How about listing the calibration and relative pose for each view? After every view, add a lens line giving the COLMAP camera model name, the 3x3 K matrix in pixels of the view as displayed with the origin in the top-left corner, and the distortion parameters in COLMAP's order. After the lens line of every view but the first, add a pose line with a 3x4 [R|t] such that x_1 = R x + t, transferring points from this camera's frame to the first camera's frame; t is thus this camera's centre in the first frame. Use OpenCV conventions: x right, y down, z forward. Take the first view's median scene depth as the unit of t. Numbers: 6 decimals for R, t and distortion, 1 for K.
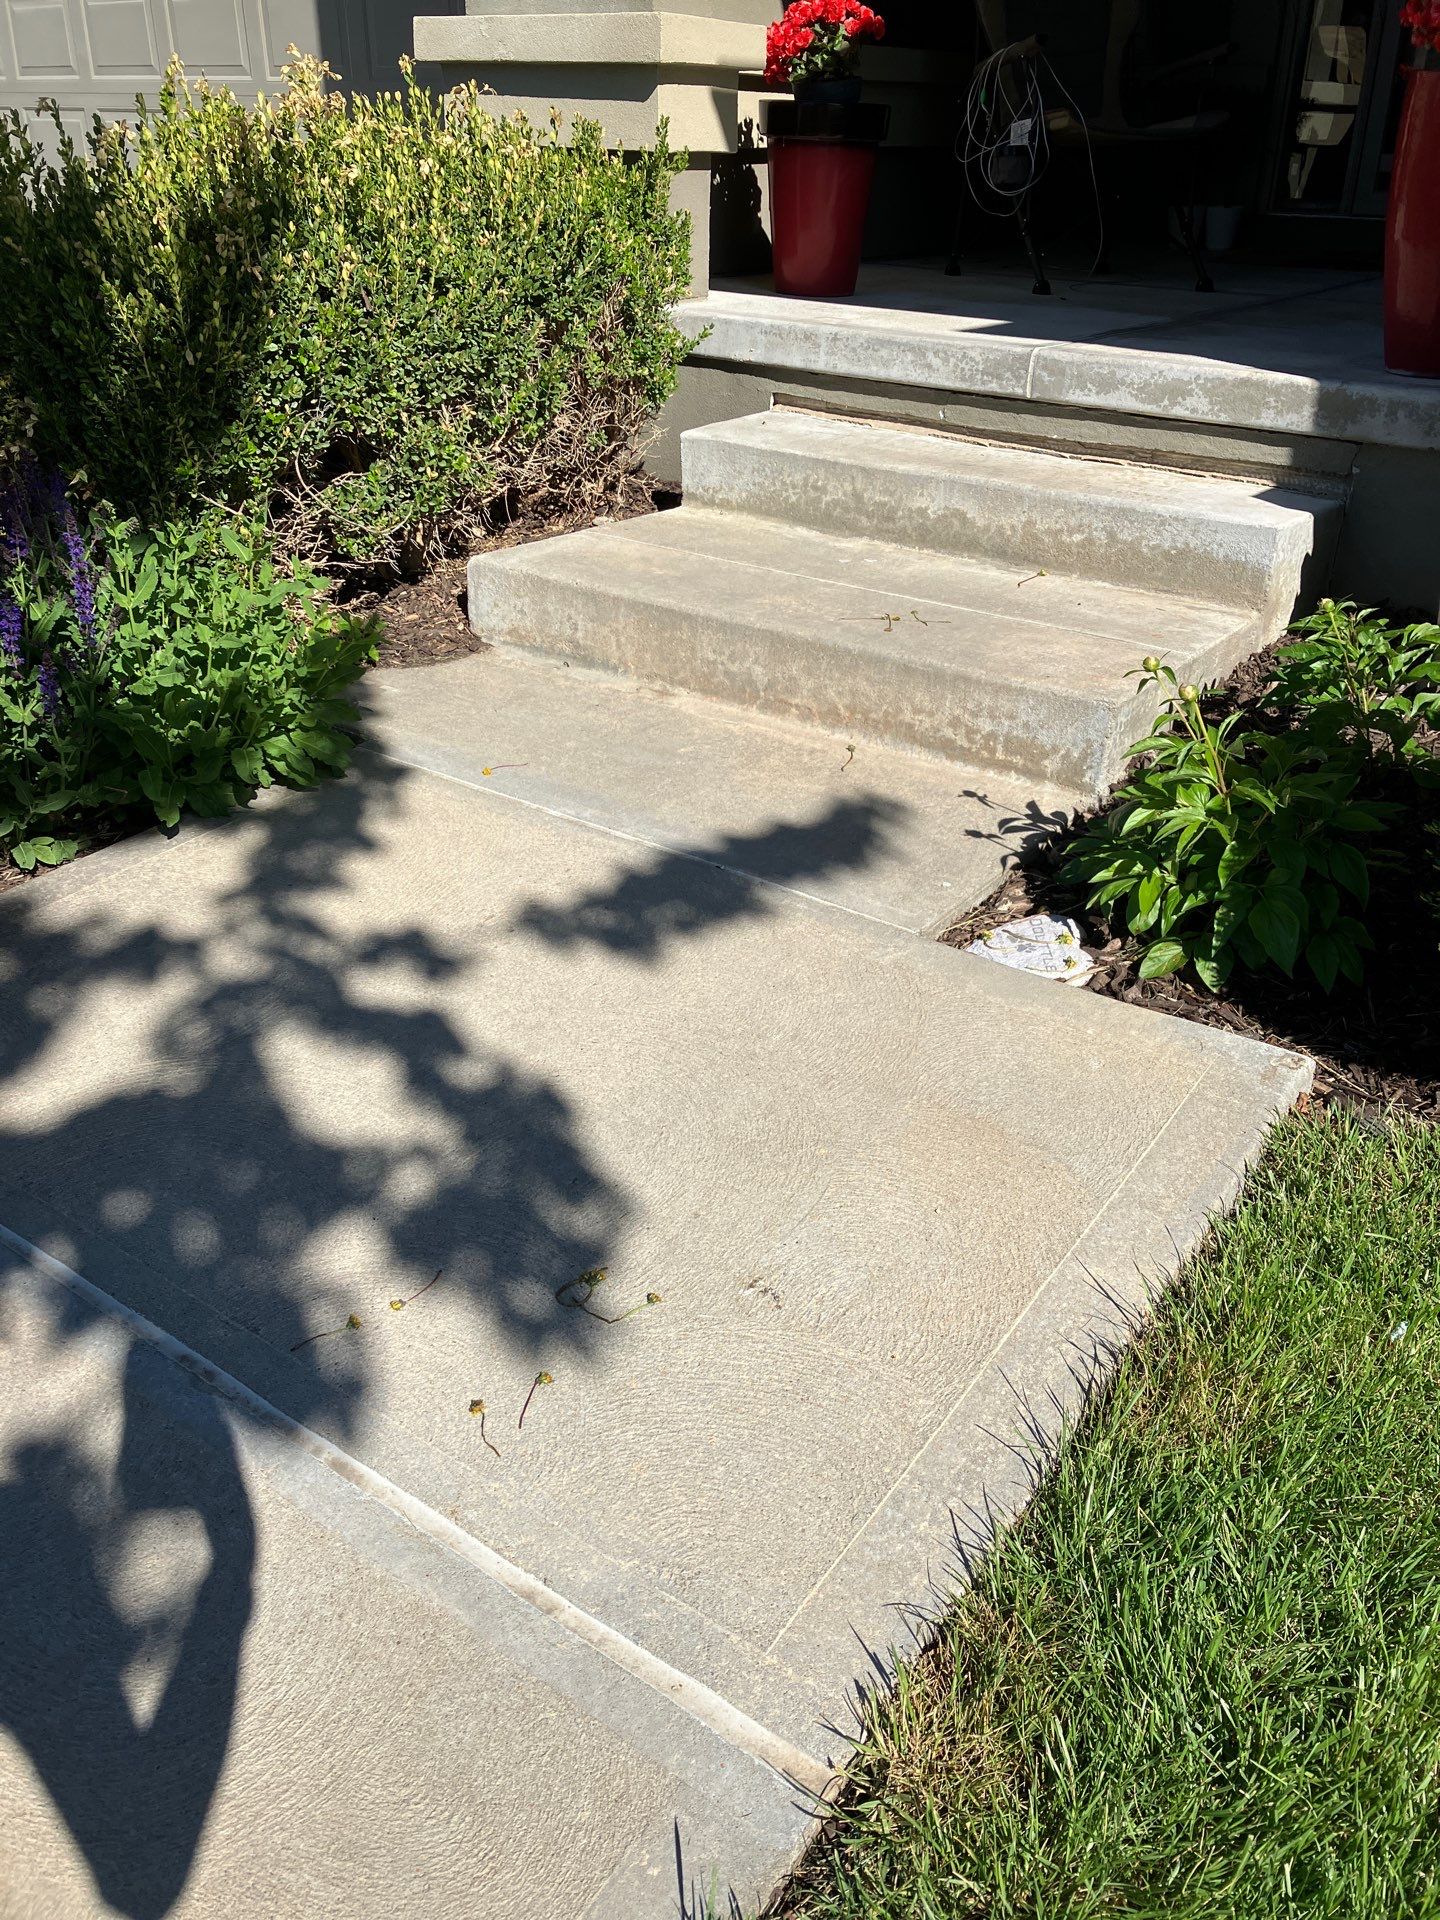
lens RADIAL K [[1506.5, 0, 720.0], [0, 1506.5, 960.0], [0, 0, 1]] dist [0.031550, -0.102738]
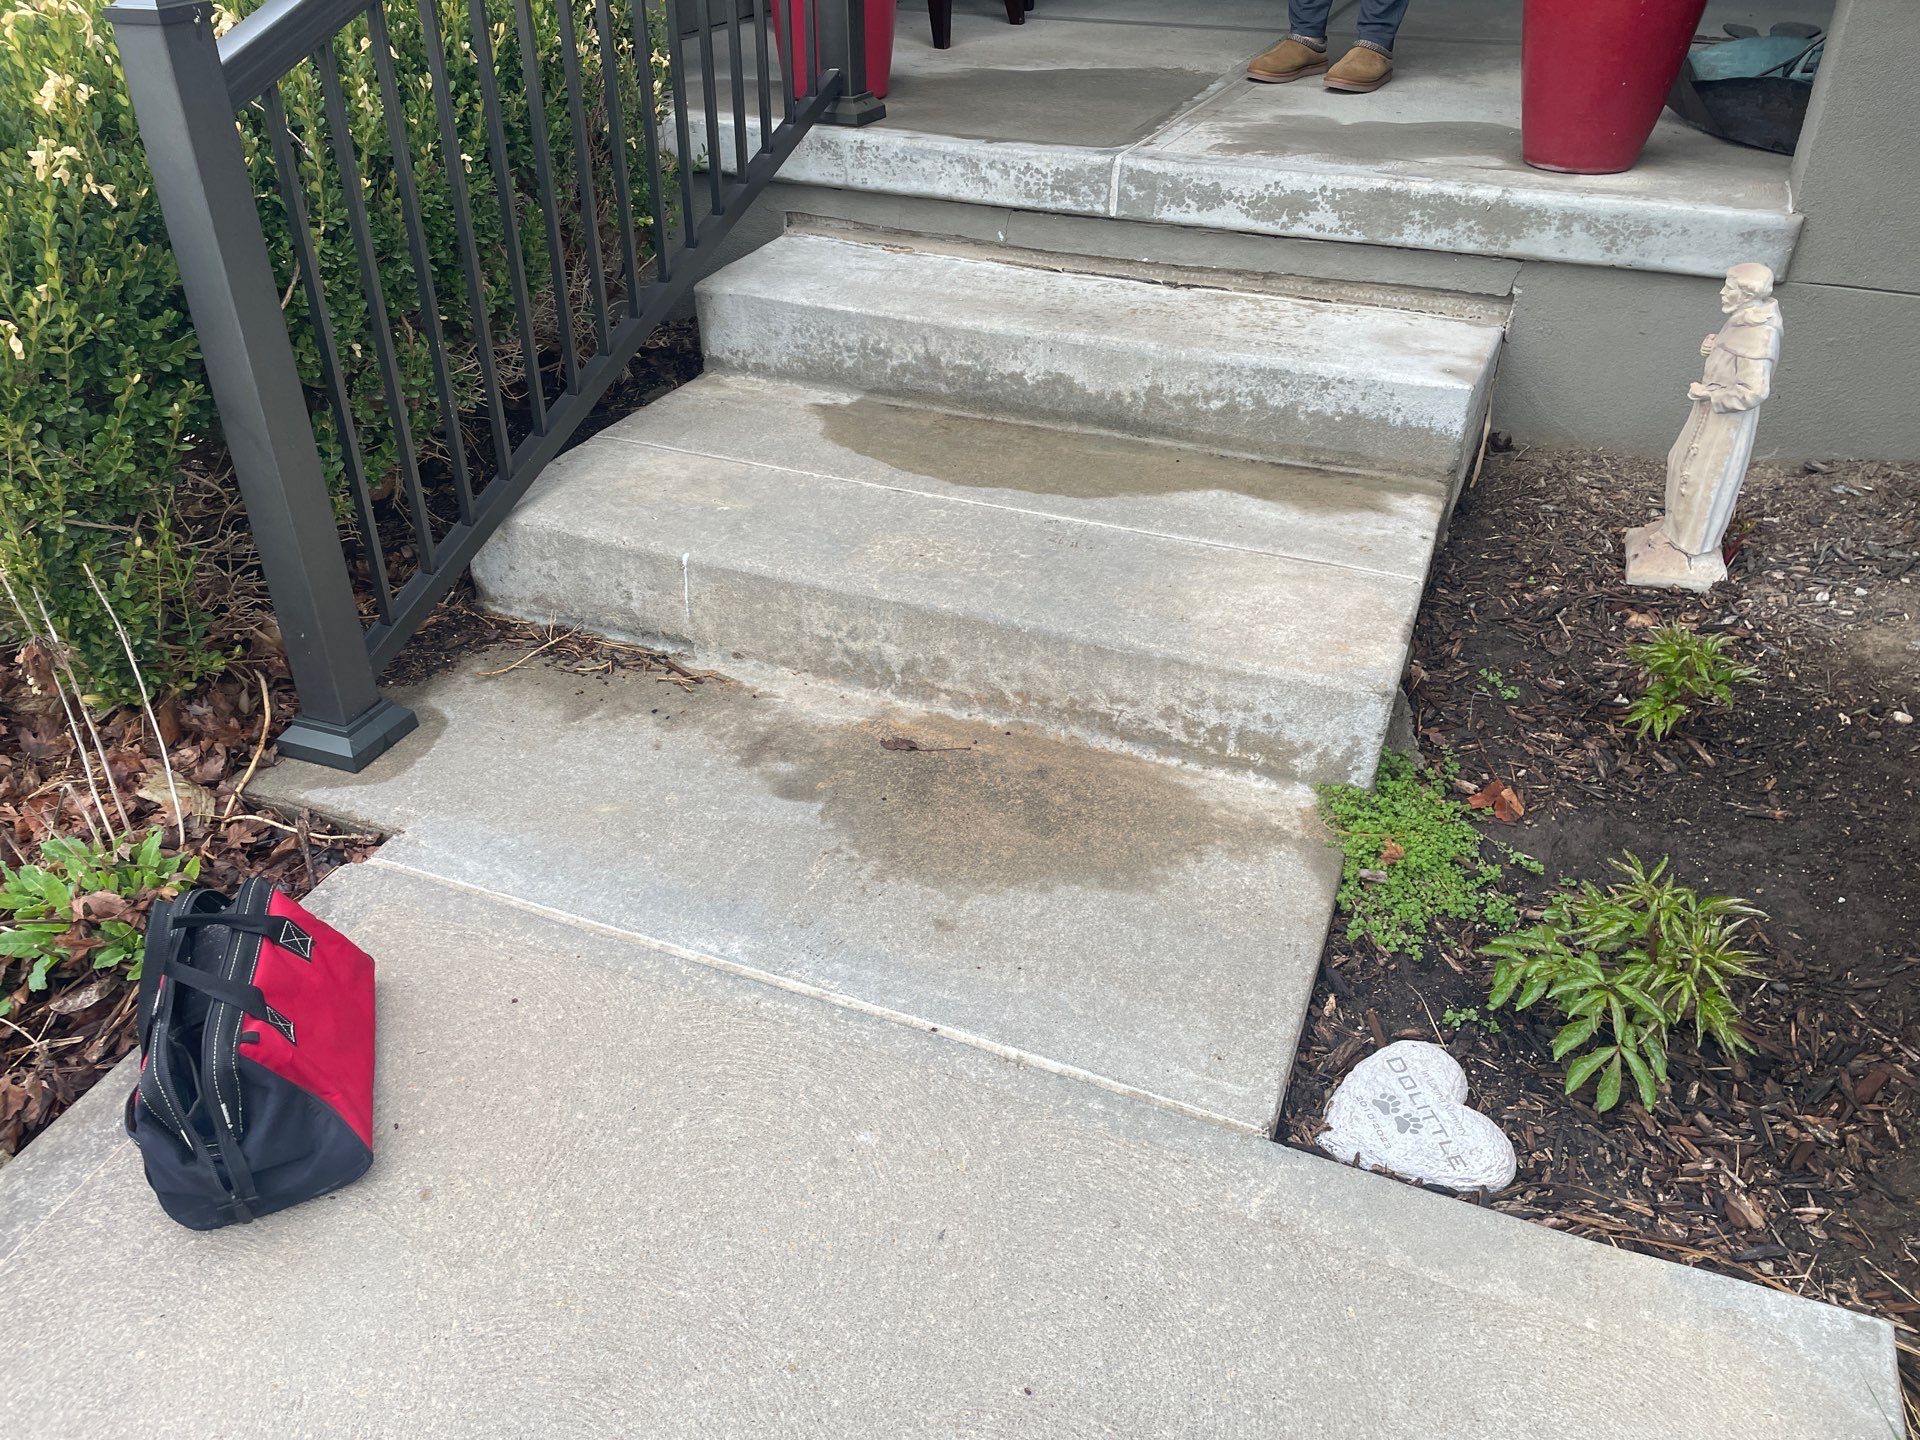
lens RADIAL K [[1439.2, 0, 929.2], [0, 1439.2, 701.5], [0, 0, 1]] dist [0.097381, -0.120403]
pose [[0.974352, -0.135828, 0.179411, -0.081437], [0.124934, 0.989640, 0.070736, -0.189663], [-0.187160, -0.046507, 0.981228, 0.232615]]
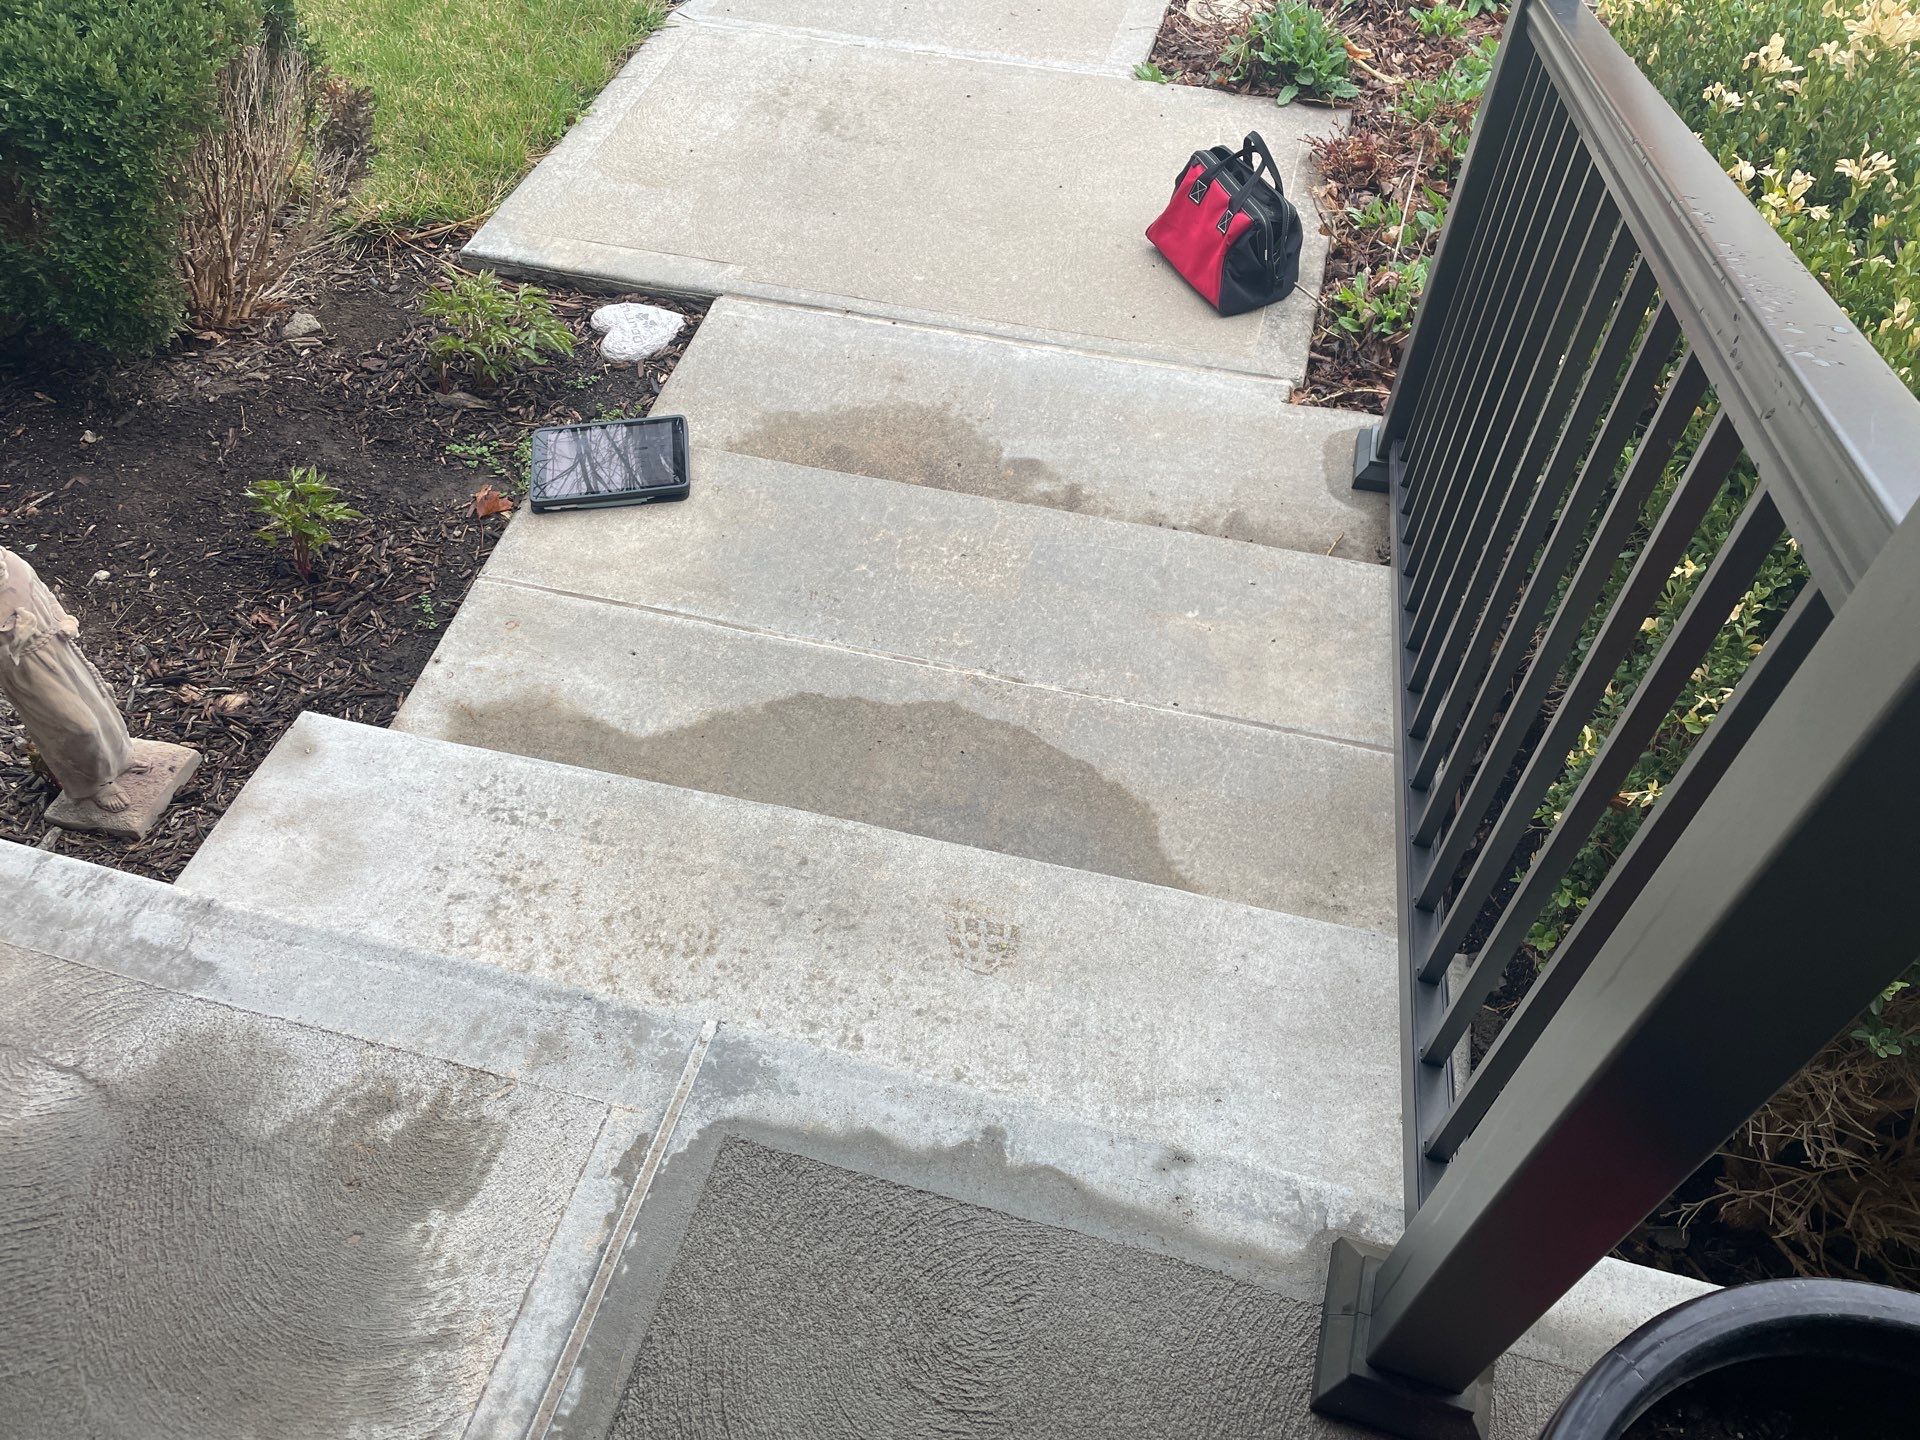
lens RADIAL K [[1413.5, 0, 960.0], [0, 1413.5, 720.0], [0, 0, 1]] dist [0.088020, -0.111825]
pose [[-0.931458, 0.270283, -0.243586, 0.232932], [-0.200992, 0.175831, 0.963683, -0.844968], [0.303297, 0.946589, -0.109454, 1.046790]]
